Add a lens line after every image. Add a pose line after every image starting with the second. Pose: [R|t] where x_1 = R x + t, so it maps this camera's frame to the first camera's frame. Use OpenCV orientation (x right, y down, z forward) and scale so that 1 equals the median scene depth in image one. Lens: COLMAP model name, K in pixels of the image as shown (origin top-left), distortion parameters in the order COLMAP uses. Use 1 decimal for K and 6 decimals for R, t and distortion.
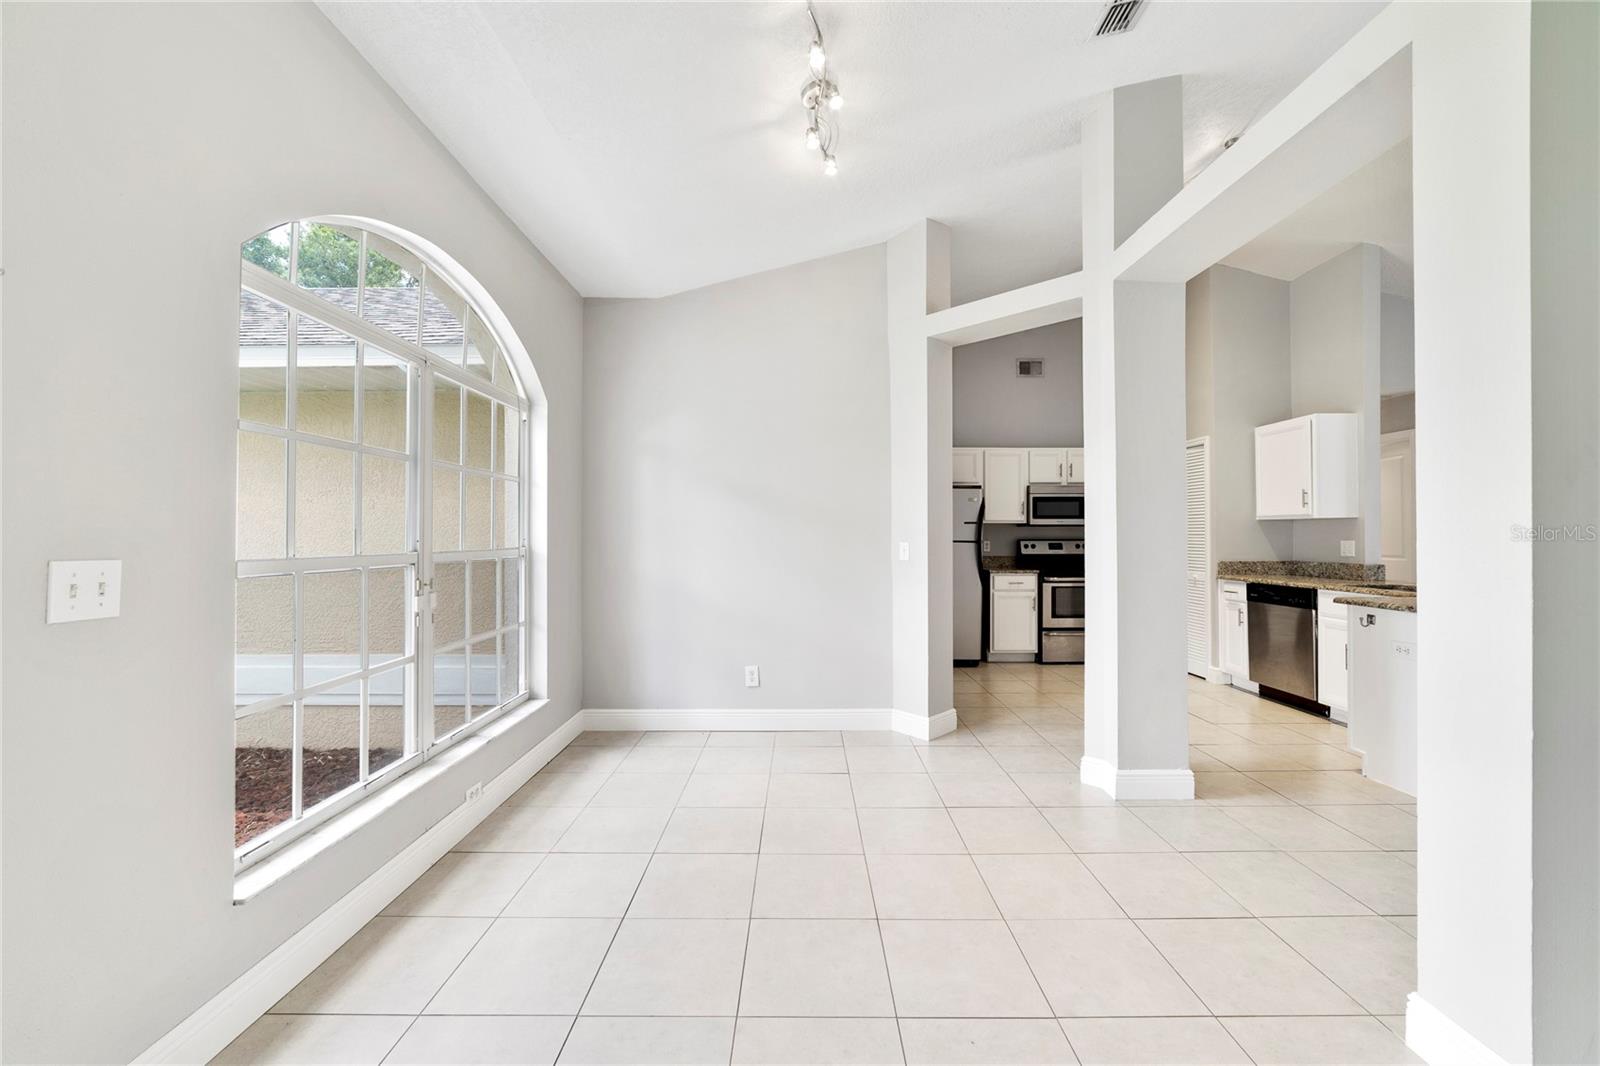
lens RADIAL K [[614.9, 0, 805.6], [0, 614.9, 529.8], [0, 0, 1]] dist [-0.018827, 0.005378]
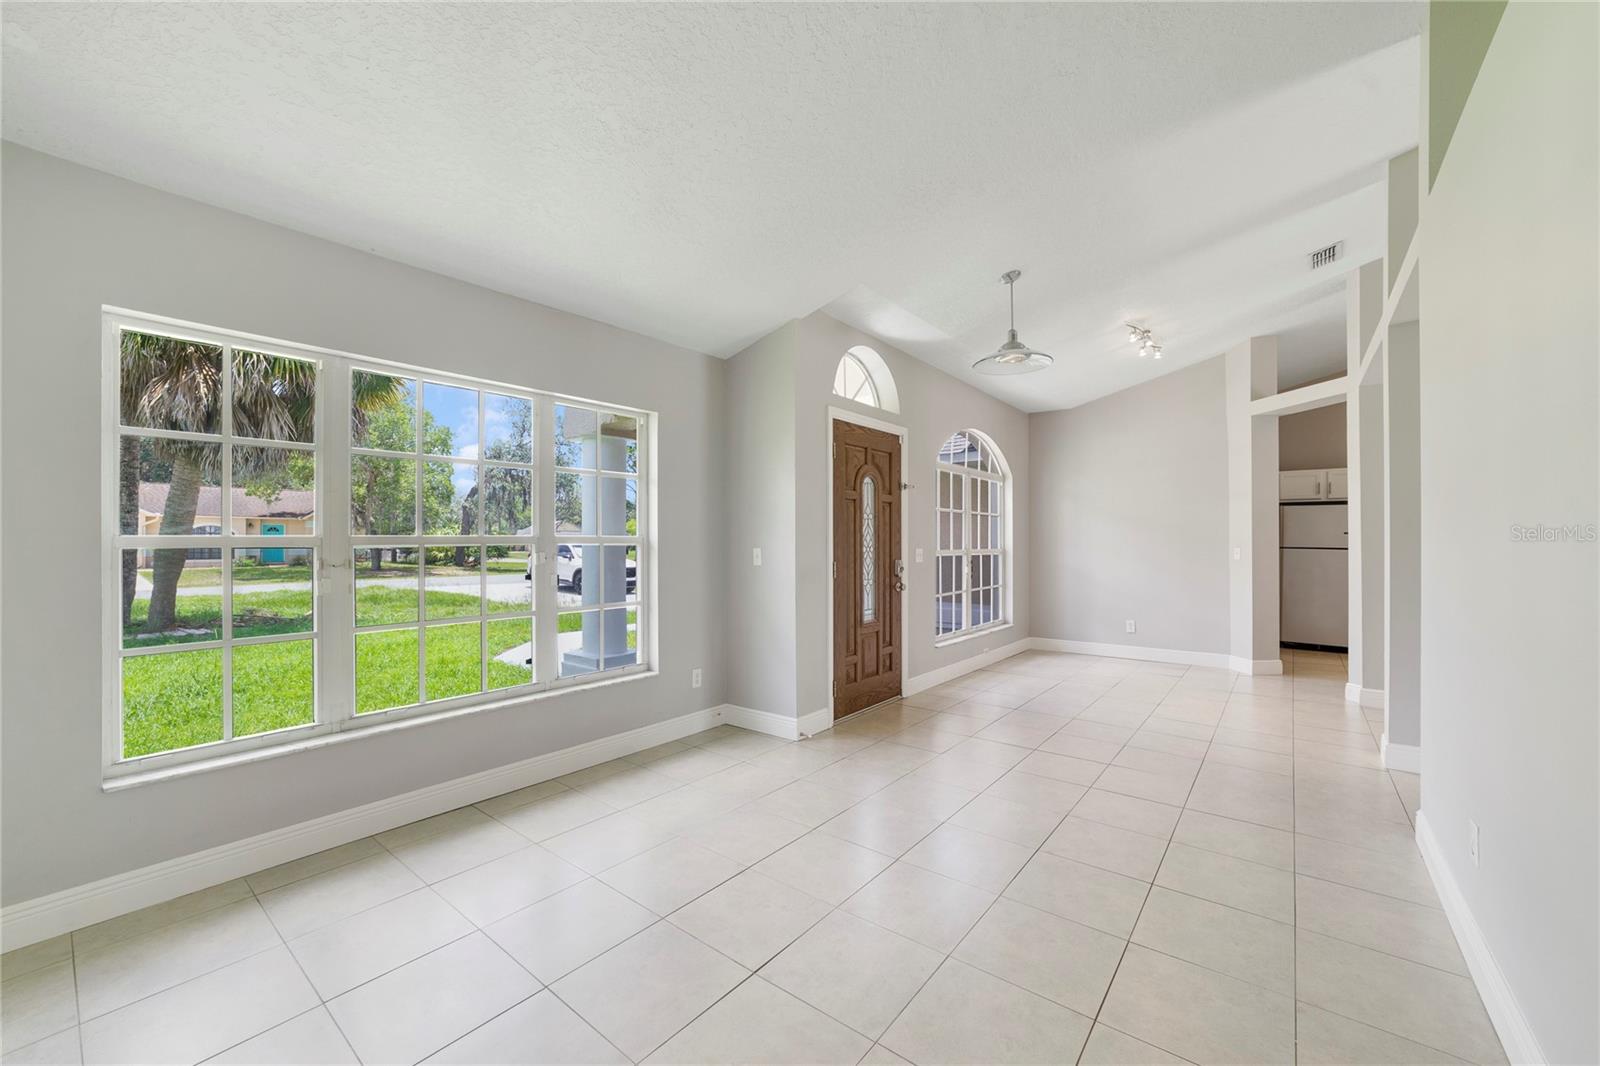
lens RADIAL K [[614.9, 0, 805.2], [0, 614.9, 539.8], [0, 0, 1]] dist [-0.018827, 0.005378]
pose [[0.776028, -0.003447, -0.630690, 0.212538], [0.004016, 0.999992, -0.000523, -0.002753], [0.630686, -0.002127, 0.776035, -0.660399]]
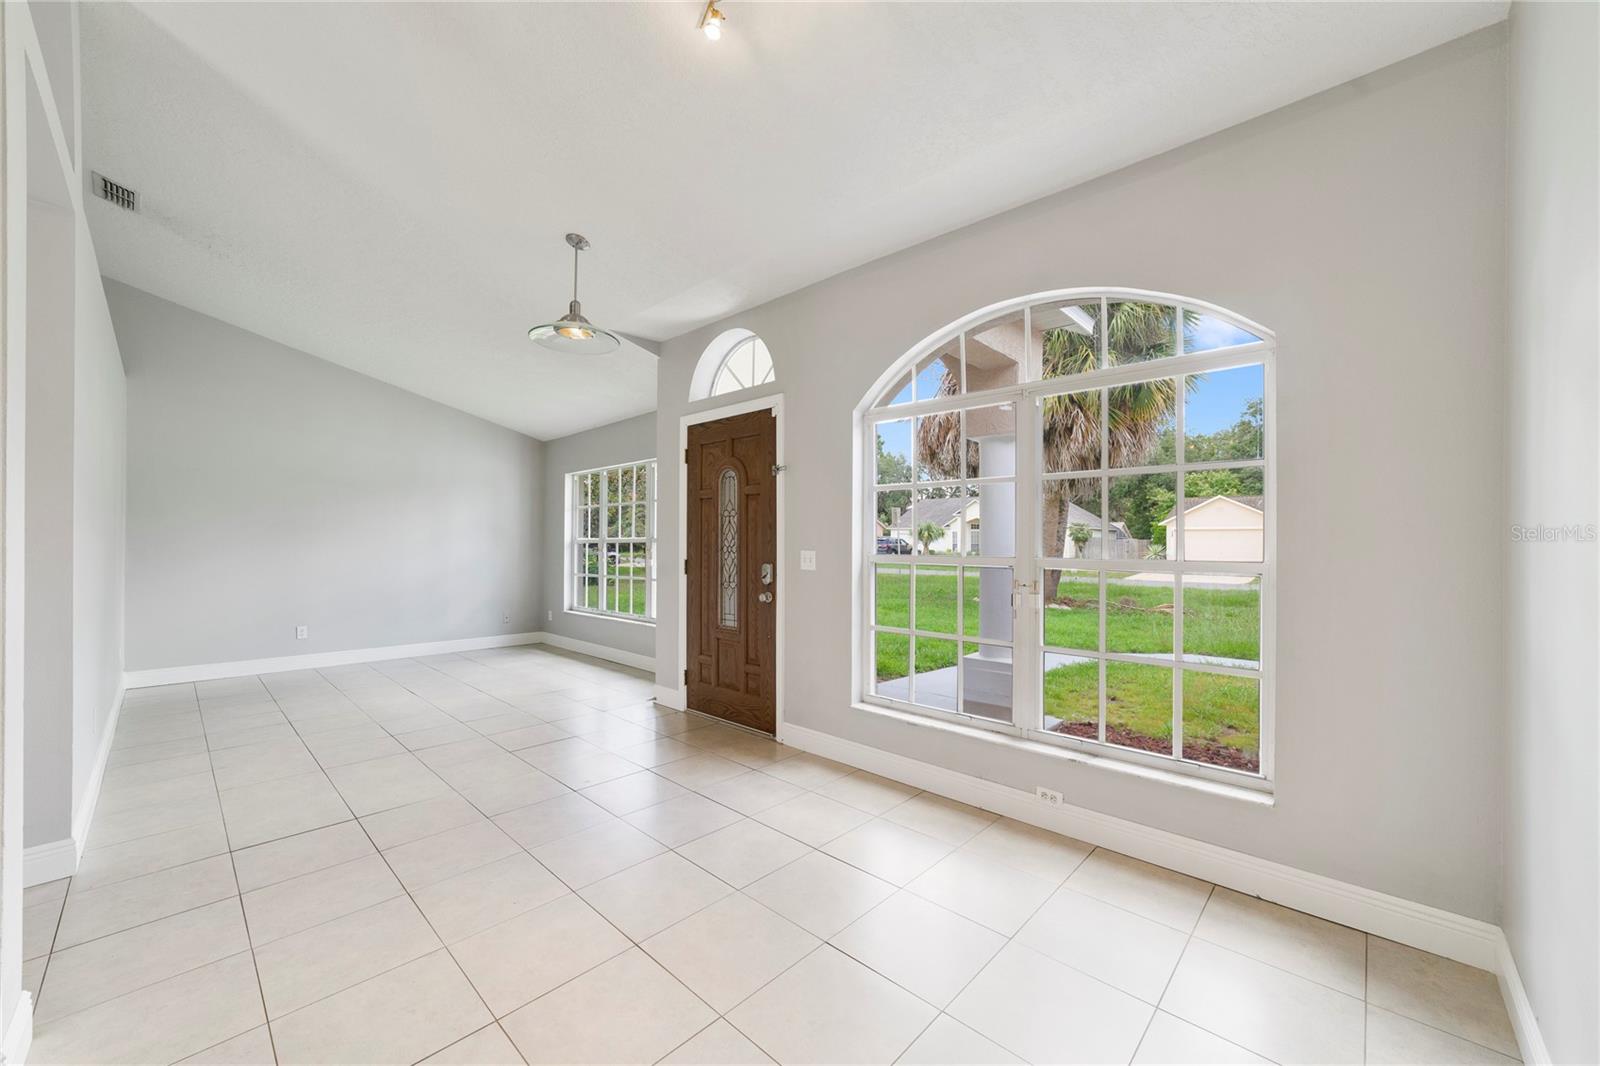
lens RADIAL K [[614.9, 0, 791.6], [0, 614.9, 533.3], [0, 0, 1]] dist [-0.018827, 0.005378]
pose [[-0.698508, -0.015674, -0.715430, 0.250273], [-0.001004, 0.999781, -0.020924, 0.006871], [0.715601, -0.013897, -0.698371, 0.710708]]
